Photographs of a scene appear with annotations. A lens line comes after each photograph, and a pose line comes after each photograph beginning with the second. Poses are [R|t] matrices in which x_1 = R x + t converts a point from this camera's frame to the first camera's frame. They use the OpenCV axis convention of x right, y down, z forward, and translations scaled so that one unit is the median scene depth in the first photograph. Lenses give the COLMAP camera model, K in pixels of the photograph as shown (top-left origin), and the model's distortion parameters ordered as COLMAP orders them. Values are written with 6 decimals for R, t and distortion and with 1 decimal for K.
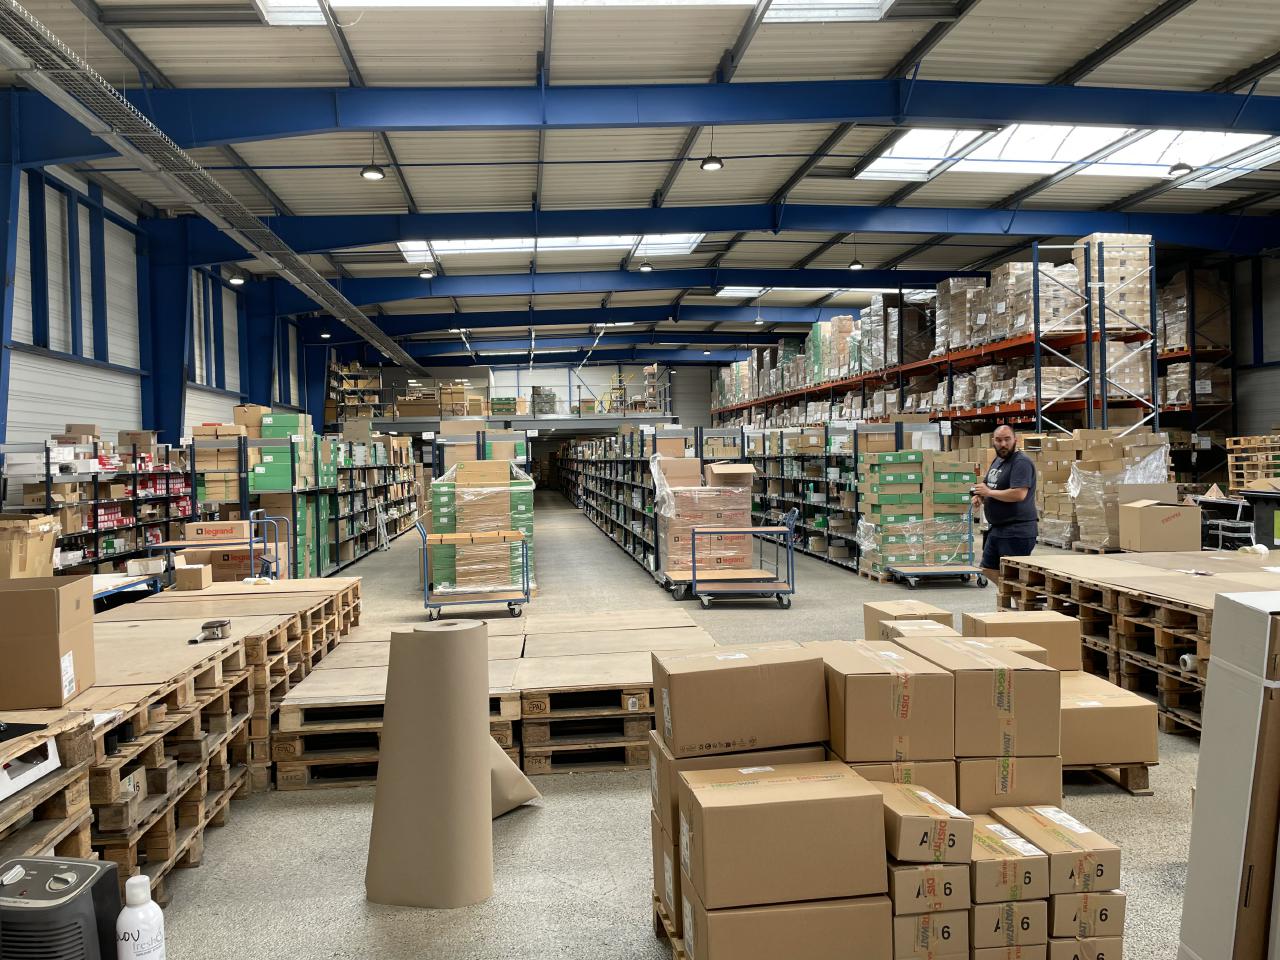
lens RADIAL K [[942.0, 0, 640.0], [0, 942.0, 480.0], [0, 0, 1]] dist [0.091562, -0.114662]
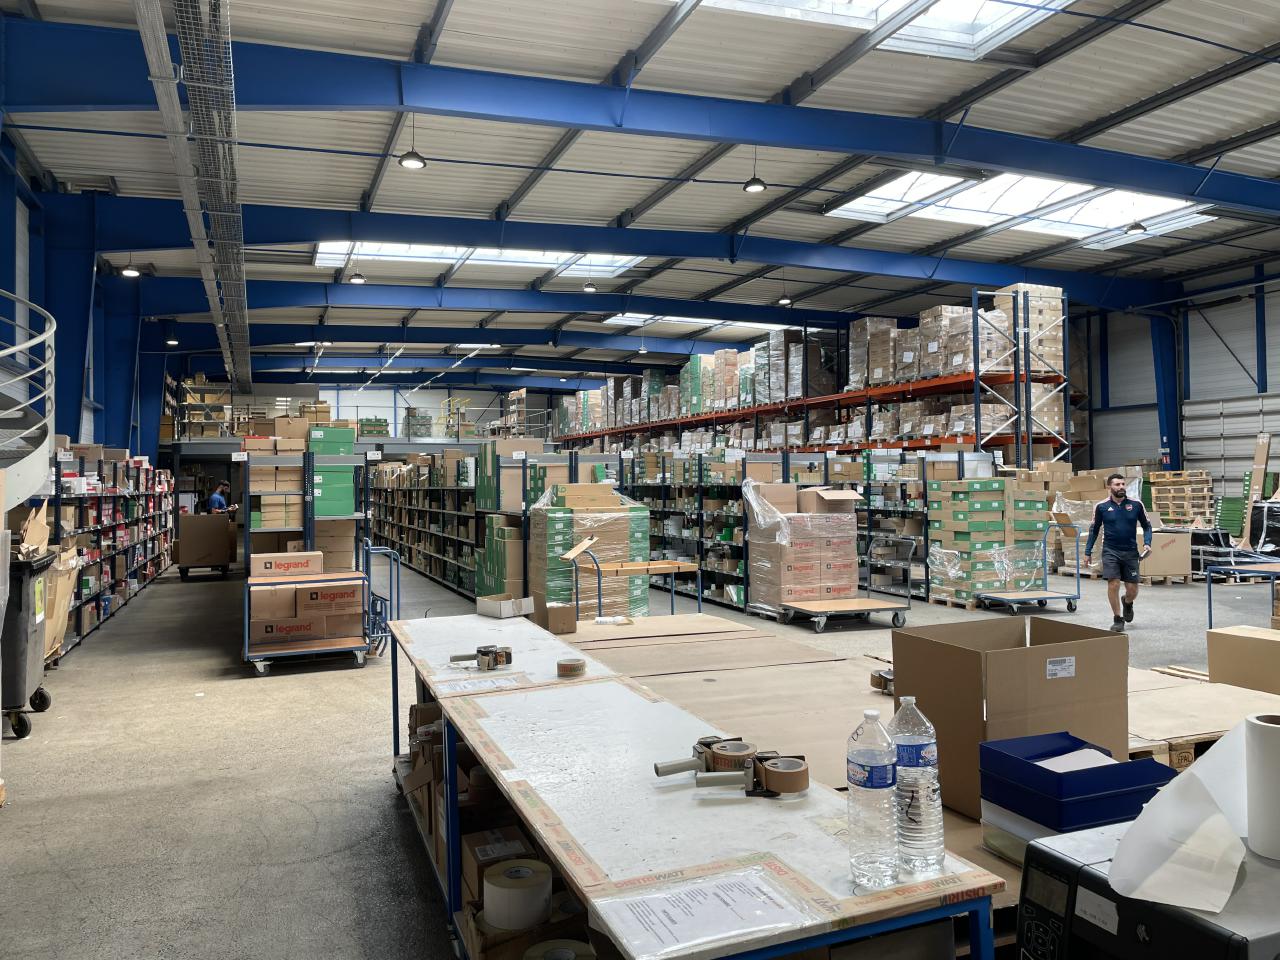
lens RADIAL K [[942.0, 0, 640.0], [0, 942.0, 480.0], [0, 0, 1]] dist [0.091562, -0.114662]
pose [[0.966693, 0.012046, 0.255657, -0.217032], [-0.003810, 0.999458, -0.032687, 0.003288], [-0.255912, 0.030624, 0.966215, 0.067773]]
